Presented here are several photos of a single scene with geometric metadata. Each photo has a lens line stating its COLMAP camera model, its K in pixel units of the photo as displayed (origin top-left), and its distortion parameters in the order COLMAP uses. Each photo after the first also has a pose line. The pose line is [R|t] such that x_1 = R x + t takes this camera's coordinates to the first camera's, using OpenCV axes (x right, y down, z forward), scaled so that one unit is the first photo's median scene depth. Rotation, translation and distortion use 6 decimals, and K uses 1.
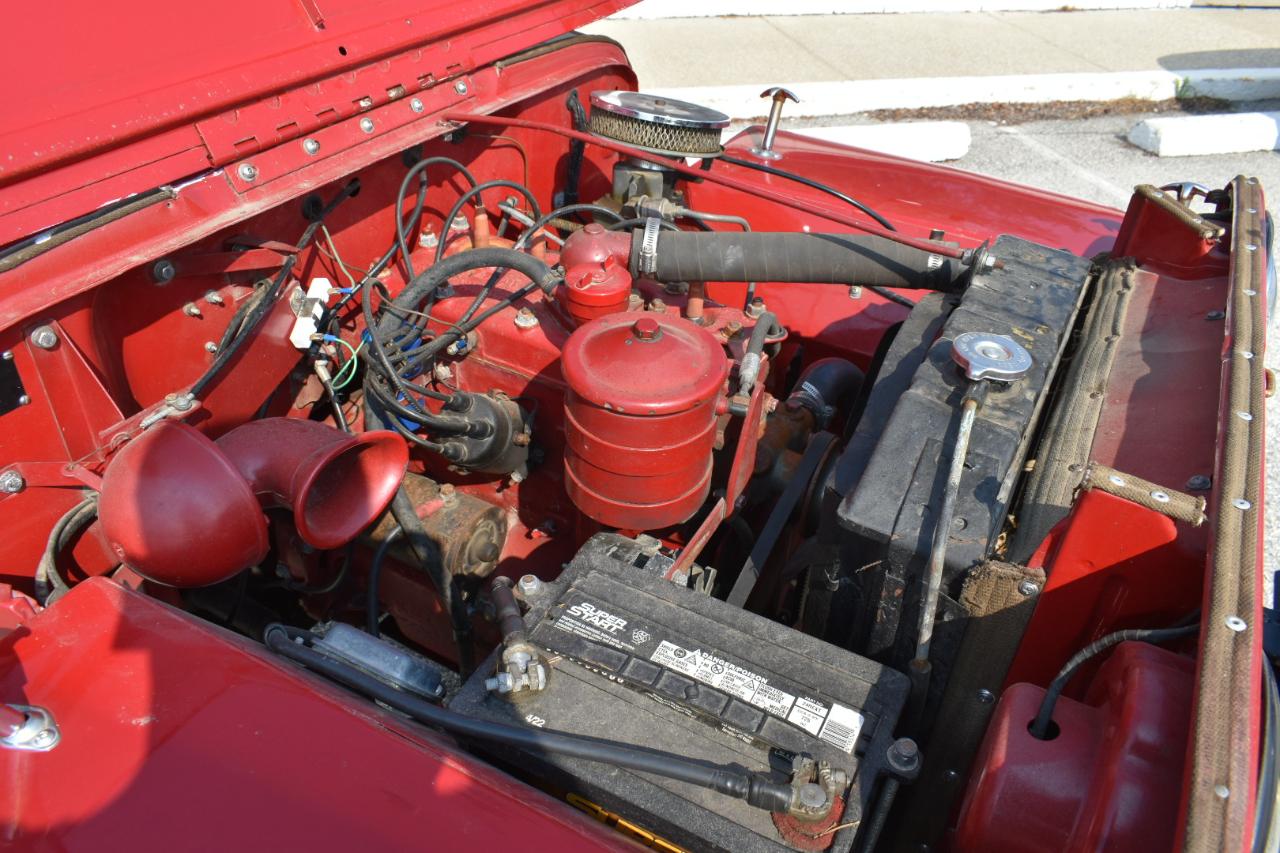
lens RADIAL K [[980.3, 0, 647.9], [0, 980.3, 425.4], [0, 0, 1]] dist [-0.012615, -0.004857]
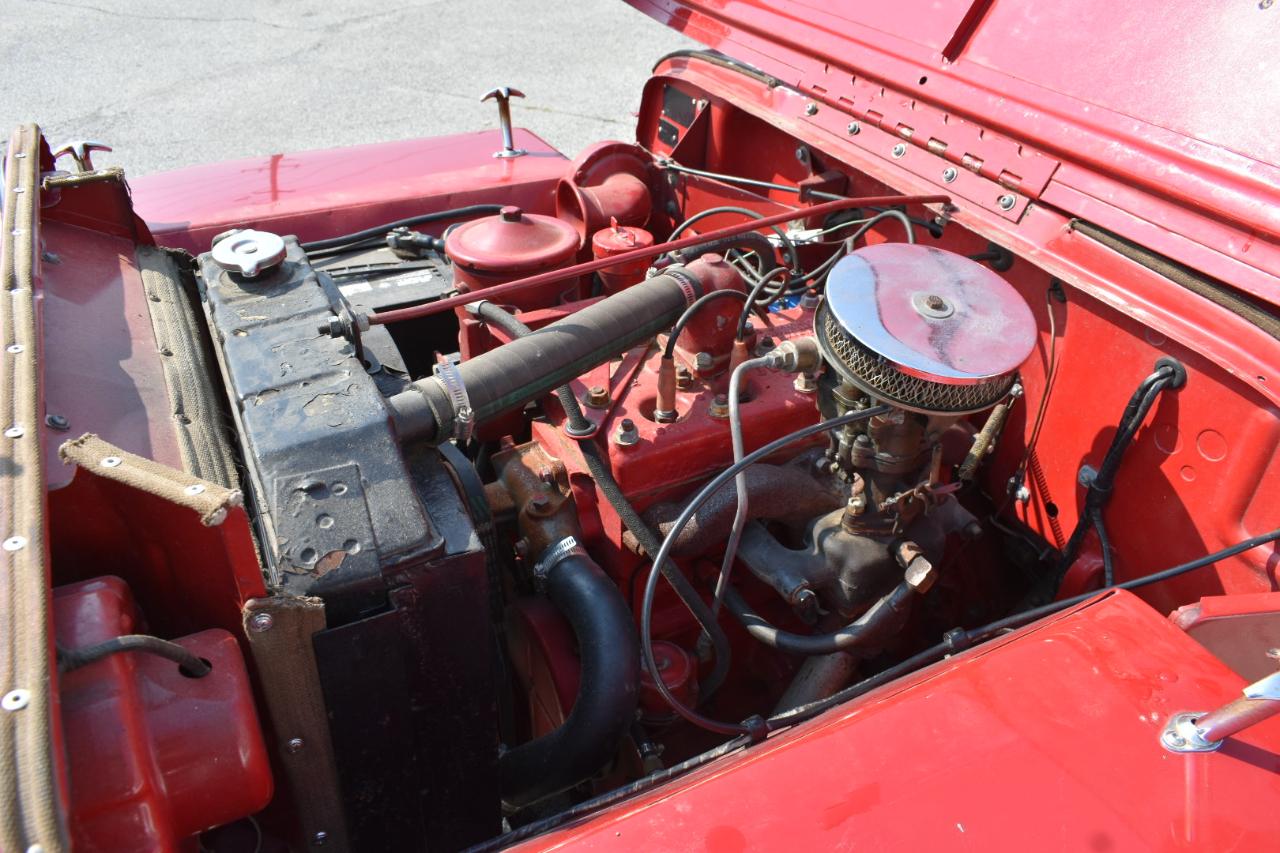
lens RADIAL K [[980.3, 0, 647.9], [0, 980.3, 425.4], [0, 0, 1]] dist [-0.012615, -0.004857]
pose [[-0.575011, 0.382709, -0.723116, 0.753879], [-0.532921, 0.495418, 0.685971, -0.757384], [0.620772, 0.779804, -0.080917, 1.182541]]
